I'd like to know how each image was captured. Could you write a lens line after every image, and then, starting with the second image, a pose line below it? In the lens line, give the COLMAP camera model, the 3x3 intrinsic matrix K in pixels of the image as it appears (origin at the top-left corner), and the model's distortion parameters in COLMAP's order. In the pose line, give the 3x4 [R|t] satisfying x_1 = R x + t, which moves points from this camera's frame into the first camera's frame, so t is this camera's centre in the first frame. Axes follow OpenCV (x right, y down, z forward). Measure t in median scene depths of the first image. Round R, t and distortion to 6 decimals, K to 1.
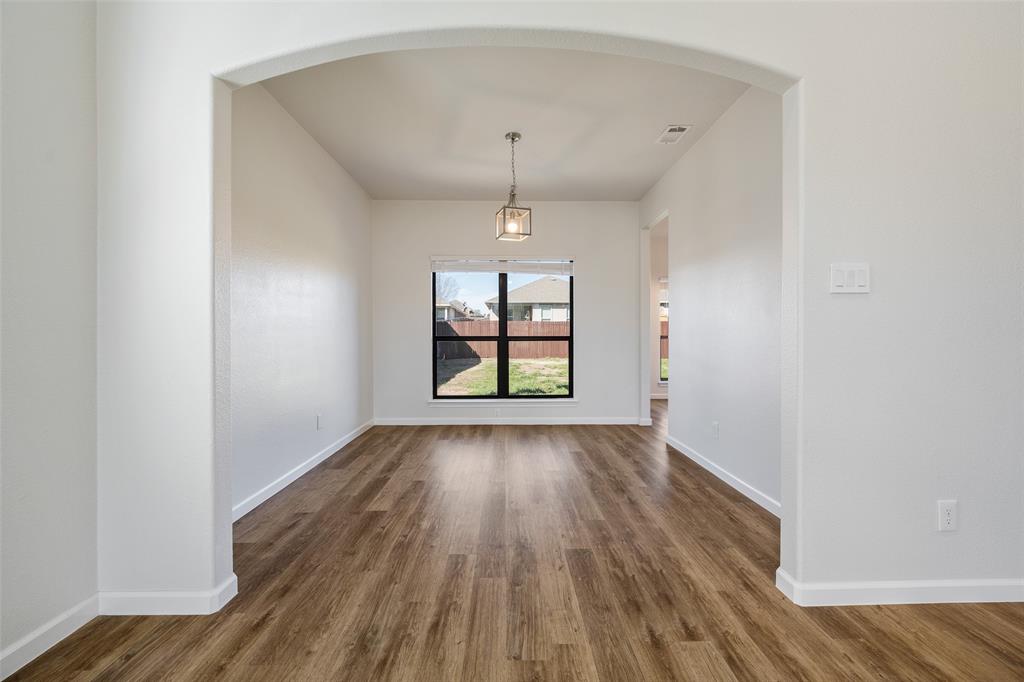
lens RADIAL K [[414.6, 0, 509.7], [0, 414.6, 337.5], [0, 0, 1]] dist [-0.001313, -0.000376]
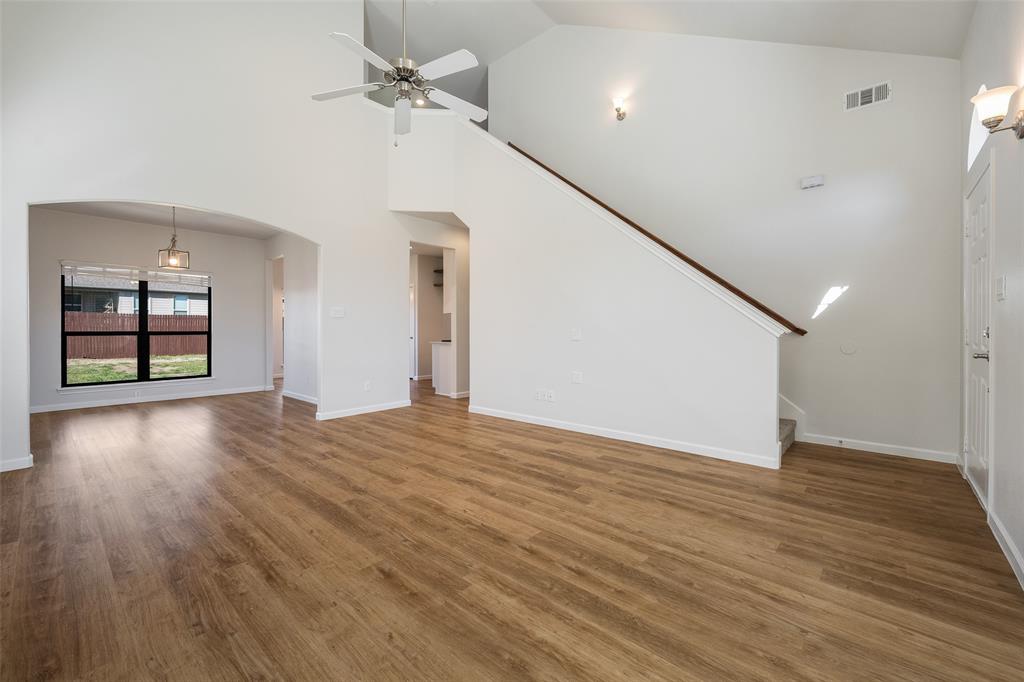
lens RADIAL K [[414.6, 0, 510.1], [0, 414.6, 335.2], [0, 0, 1]] dist [-0.001313, -0.000376]
pose [[0.674954, -0.006114, 0.737834, -0.357827], [0.001482, 0.999975, 0.006931, 0.002428], [-0.737858, -0.003584, 0.674946, -1.222329]]
